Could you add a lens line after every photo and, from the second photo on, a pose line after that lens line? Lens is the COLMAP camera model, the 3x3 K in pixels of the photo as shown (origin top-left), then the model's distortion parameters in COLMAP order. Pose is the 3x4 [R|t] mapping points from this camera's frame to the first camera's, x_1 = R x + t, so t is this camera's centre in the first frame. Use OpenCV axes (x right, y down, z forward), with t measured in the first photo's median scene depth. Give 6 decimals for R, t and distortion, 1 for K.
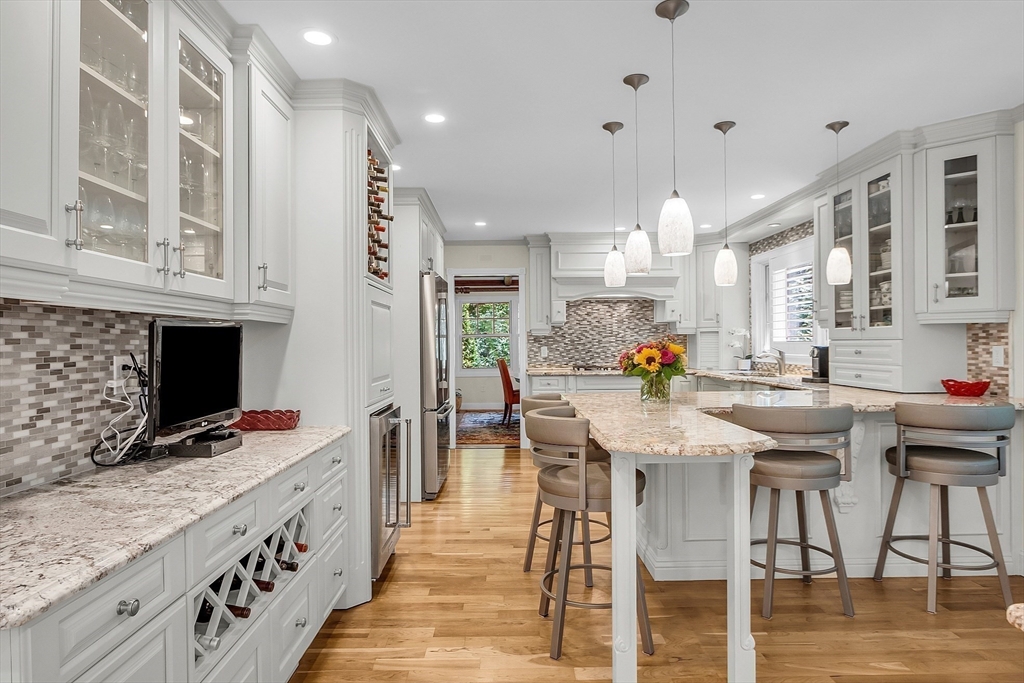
lens RADIAL K [[600.3, 0, 512.8], [0, 600.3, 343.8], [0, 0, 1]] dist [-0.008144, 0.001069]
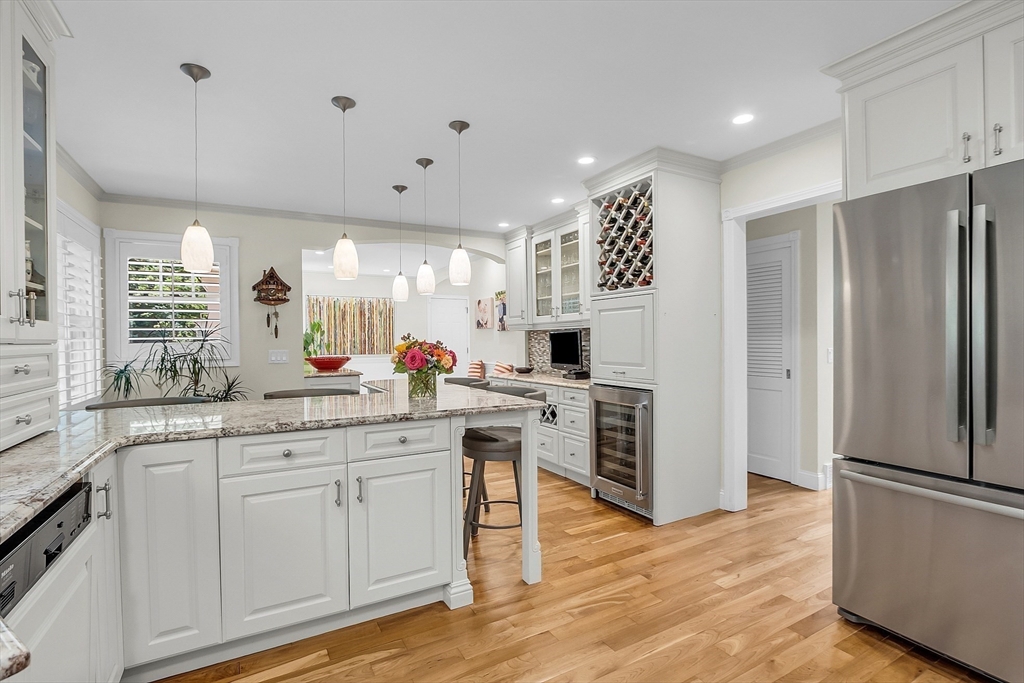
lens RADIAL K [[483.7, 0, 503.1], [0, 483.7, 344.2], [0, 0, 1]] dist [-0.000576, -0.000006]
pose [[-0.885068, 0.024592, -0.464812, 0.232102], [0.020141, 0.999691, 0.014539, -0.003114], [0.465026, 0.003506, -0.885290, 0.832534]]
